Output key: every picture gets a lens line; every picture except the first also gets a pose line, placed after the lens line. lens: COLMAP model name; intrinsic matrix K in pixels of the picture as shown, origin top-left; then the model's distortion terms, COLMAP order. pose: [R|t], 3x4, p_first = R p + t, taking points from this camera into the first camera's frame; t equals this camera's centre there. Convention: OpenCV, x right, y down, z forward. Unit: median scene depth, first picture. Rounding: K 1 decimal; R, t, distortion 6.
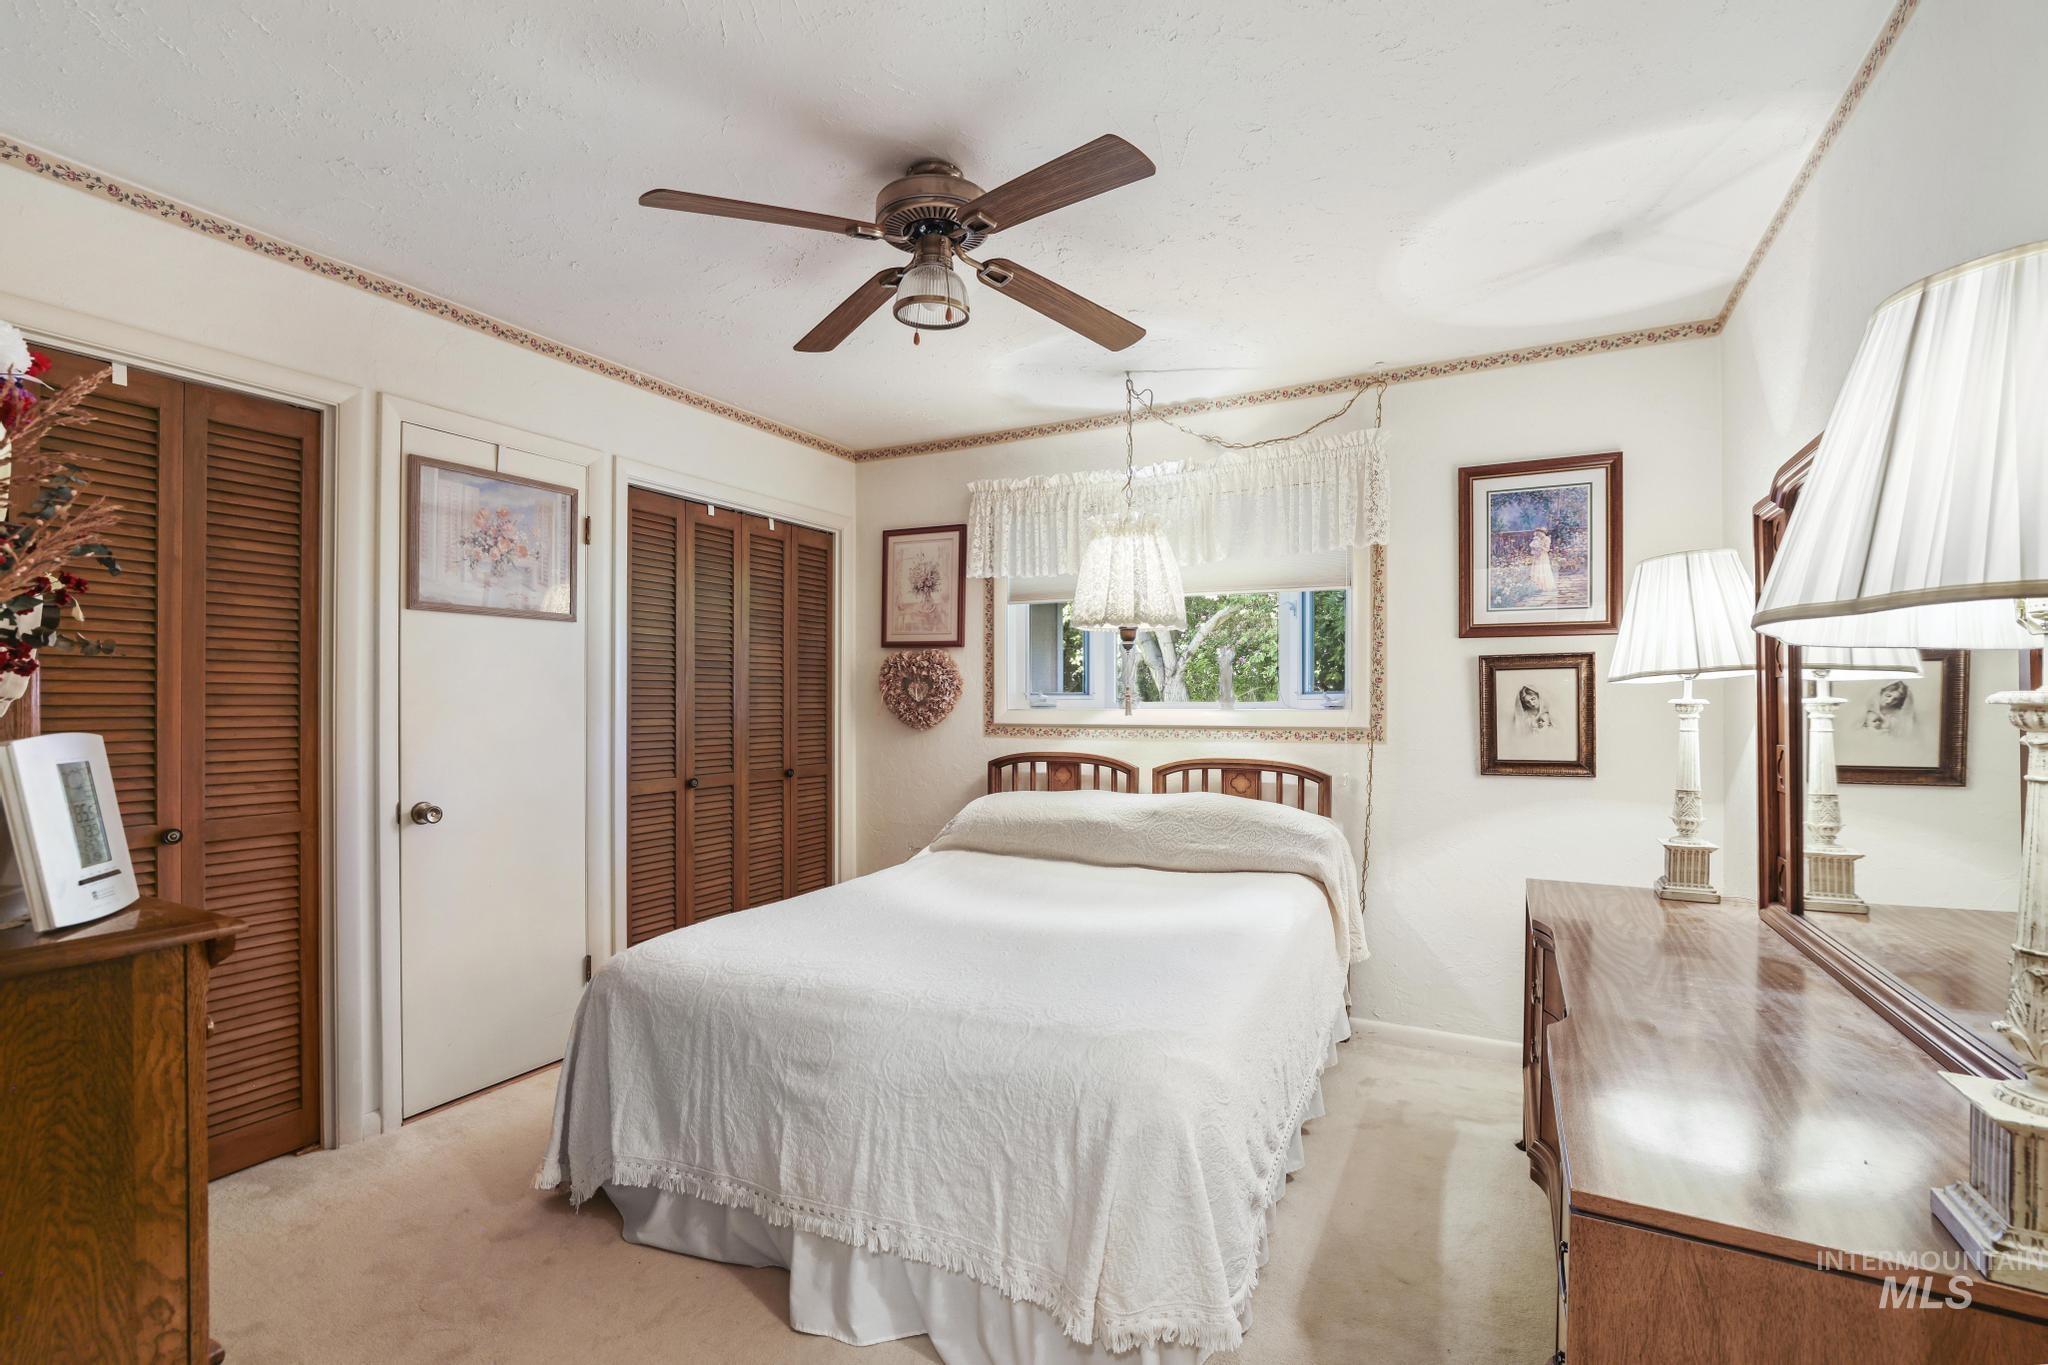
lens RADIAL K [[916.4, 0, 1024.0], [0, 916.4, 682.5], [0, 0, 1]] dist [-0.000963, -0.000120]
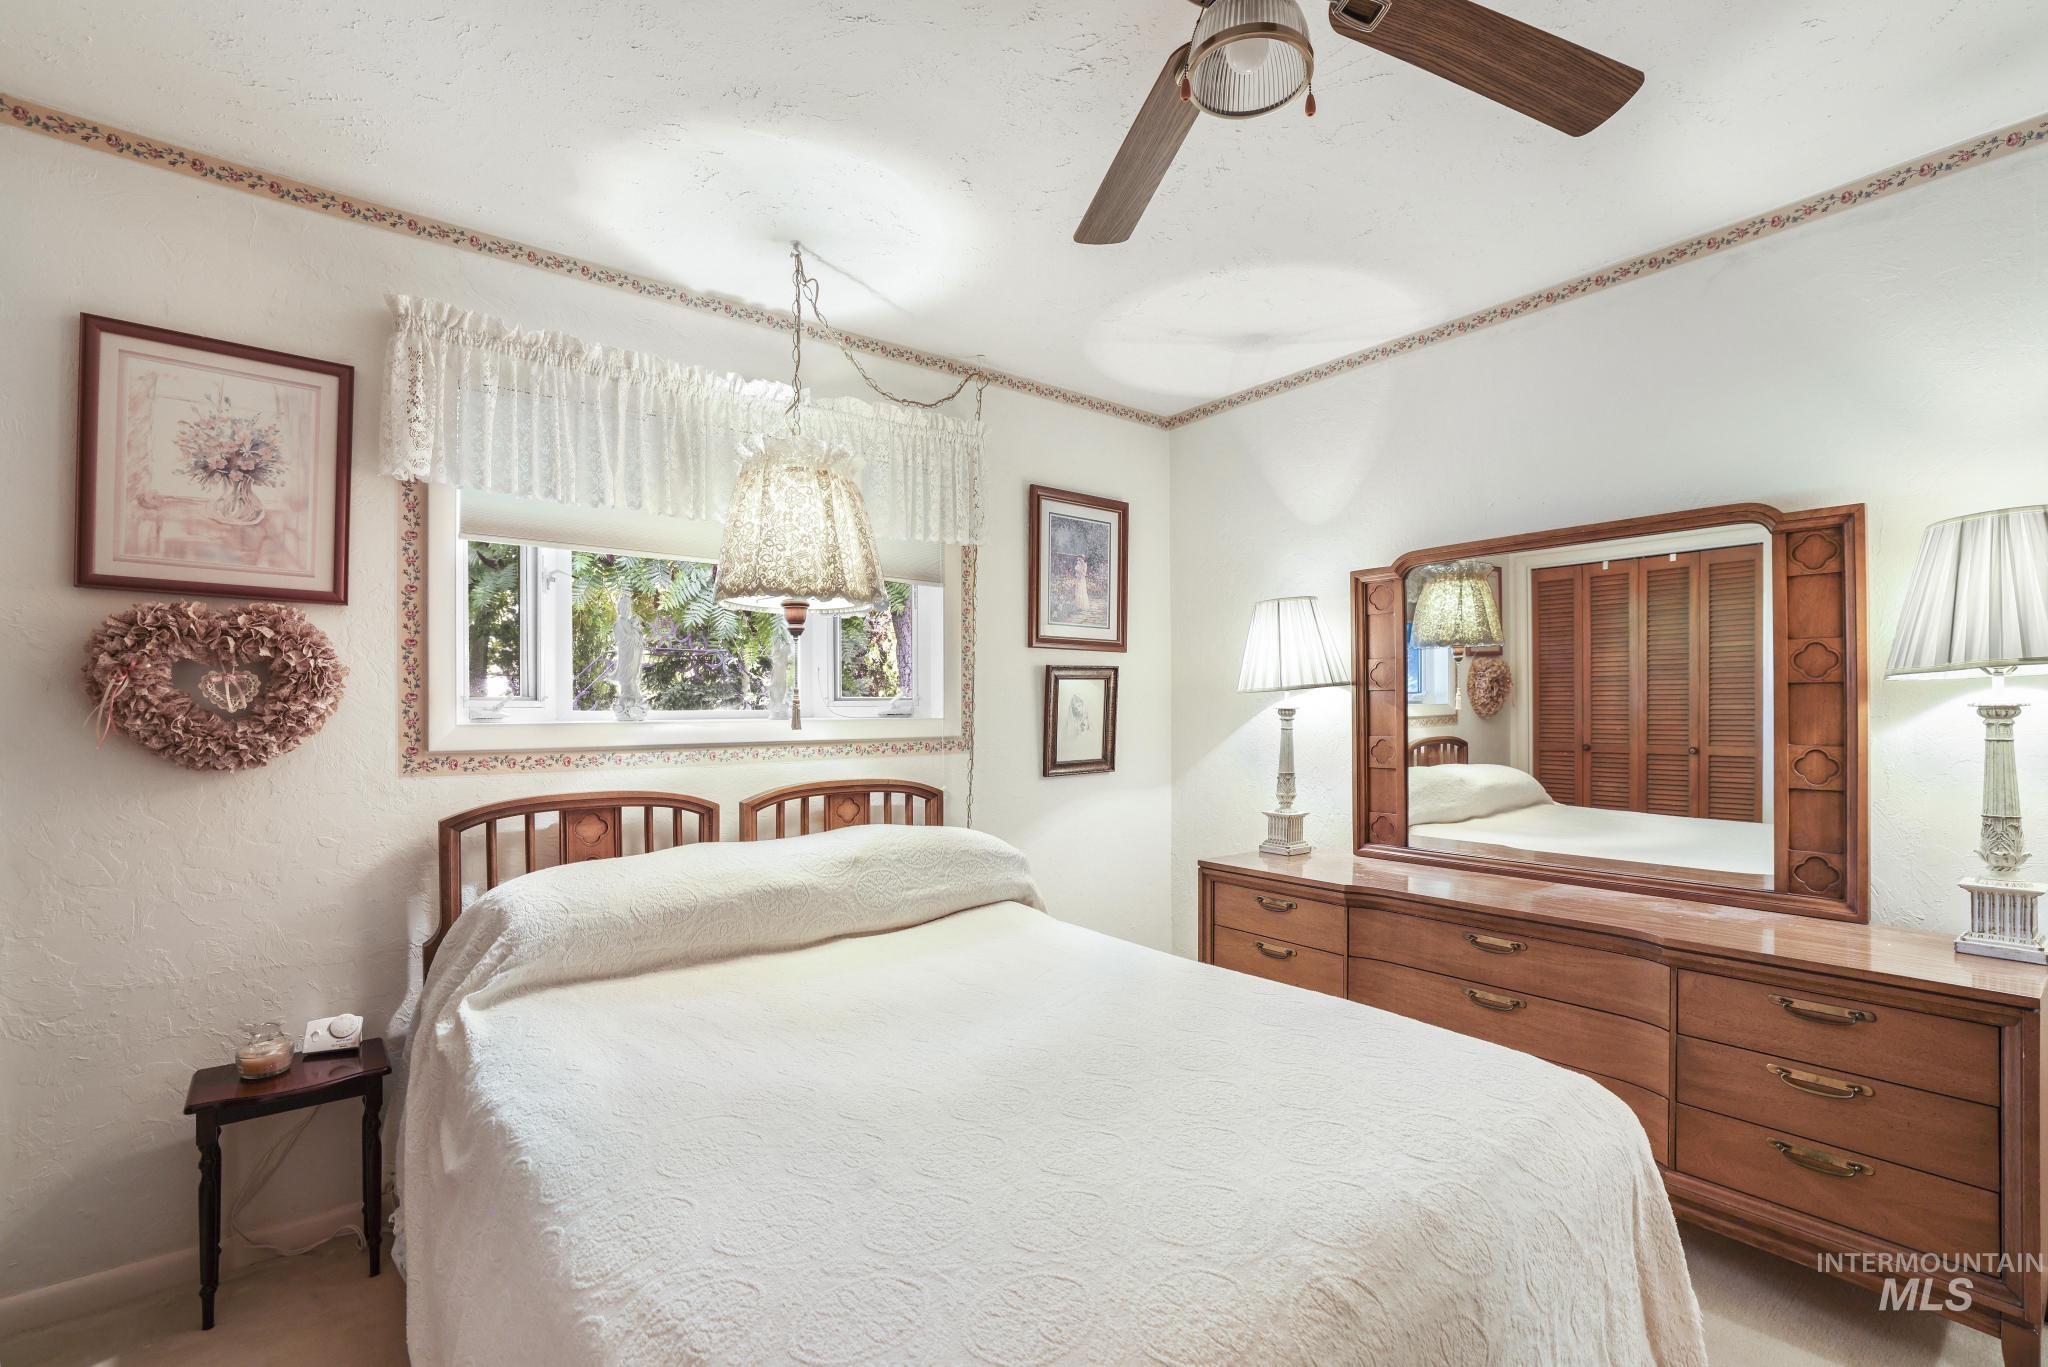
lens RADIAL K [[916.4, 0, 1024.0], [0, 916.4, 683.5], [0, 0, 1]] dist [-0.000963, -0.000120]
pose [[0.423441, 0.020392, 0.905694, -0.447569], [-0.014452, 0.999771, -0.015754, 0.009185], [-0.905809, -0.006418, 0.423638, 0.533663]]
